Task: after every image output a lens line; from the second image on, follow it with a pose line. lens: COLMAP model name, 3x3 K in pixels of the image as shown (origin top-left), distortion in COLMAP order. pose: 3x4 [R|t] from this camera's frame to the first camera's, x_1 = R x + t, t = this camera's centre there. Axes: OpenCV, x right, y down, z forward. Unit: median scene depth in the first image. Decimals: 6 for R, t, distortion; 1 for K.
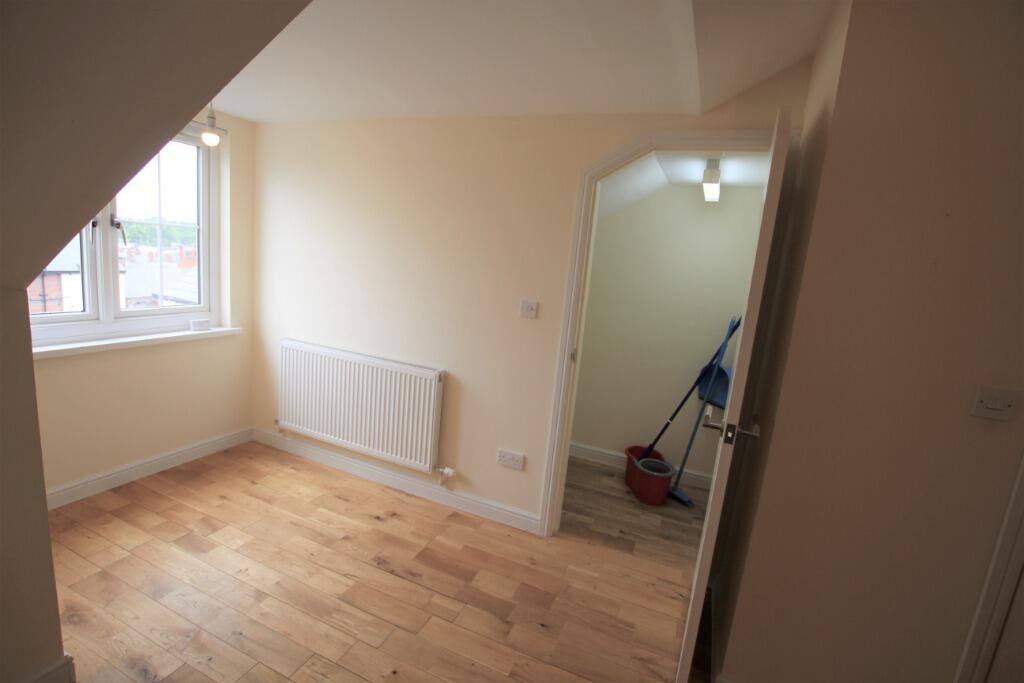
lens RADIAL K [[474.3, 0, 513.0], [0, 474.3, 343.3], [0, 0, 1]] dist [-0.003294, -0.000430]
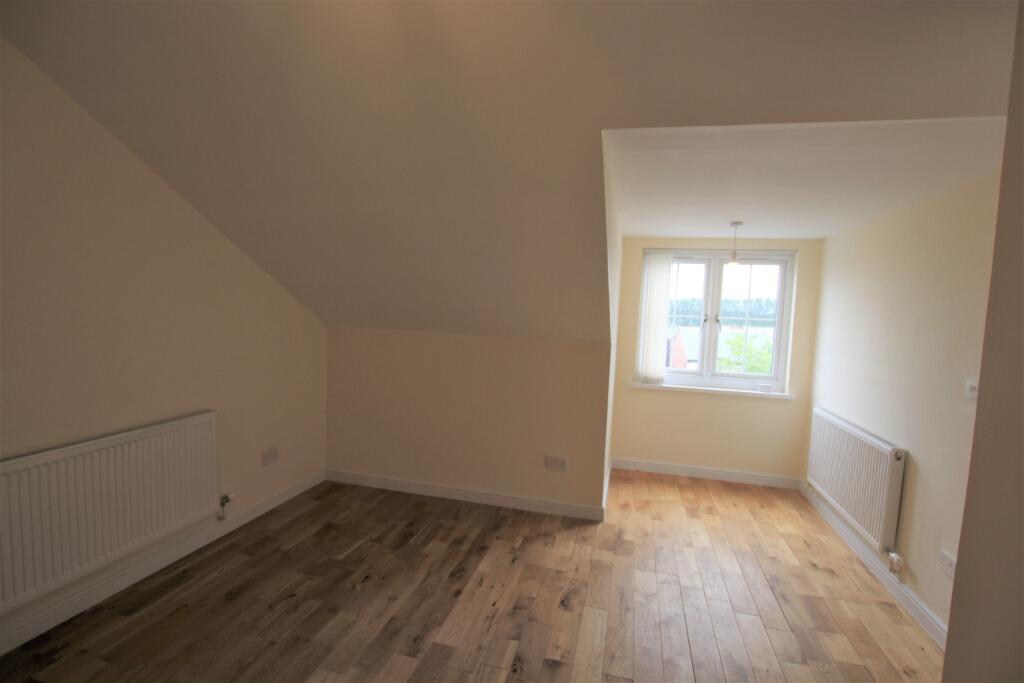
lens RADIAL K [[474.3, 0, 512.1], [0, 474.3, 328.9], [0, 0, 1]] dist [-0.003294, -0.000430]
pose [[0.167070, -0.041724, -0.985062, 0.688979], [-0.198984, 0.977118, -0.075136, 0.050401], [0.965657, 0.208565, 0.154944, 0.029875]]
